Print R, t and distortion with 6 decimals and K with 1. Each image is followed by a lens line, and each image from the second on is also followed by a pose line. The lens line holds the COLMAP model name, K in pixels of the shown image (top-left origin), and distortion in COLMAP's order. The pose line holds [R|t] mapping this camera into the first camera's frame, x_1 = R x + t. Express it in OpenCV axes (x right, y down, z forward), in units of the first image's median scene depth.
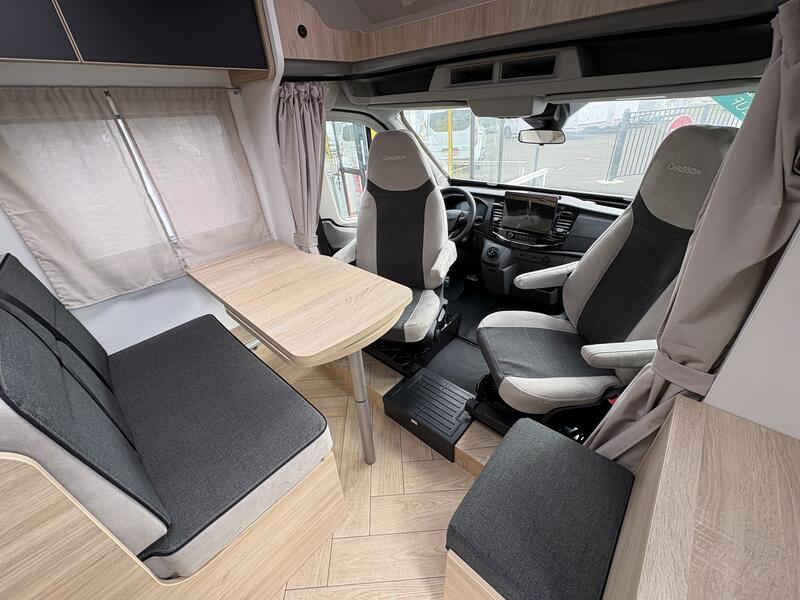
lens RADIAL K [[316.4, 0, 401.5], [0, 316.4, 300.1], [0, 0, 1]] dist [-0.004704, -0.000004]
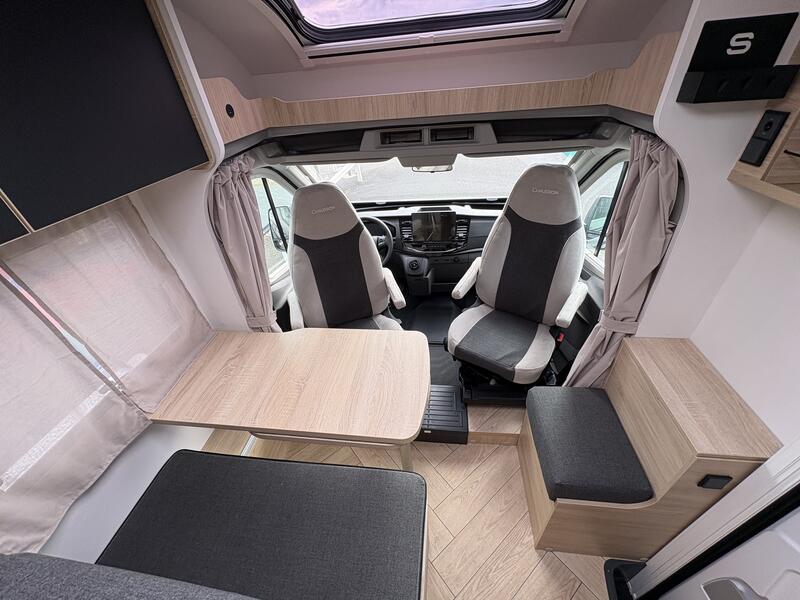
lens RADIAL K [[316.4, 0, 405.0], [0, 316.4, 299.1], [0, 0, 1]] dist [-0.004704, -0.000004]
pose [[0.817822, -0.347722, 0.458537, -0.400642], [0.326654, 0.936495, 0.127570, -0.248479], [-0.473776, 0.045453, 0.879471, 0.010858]]
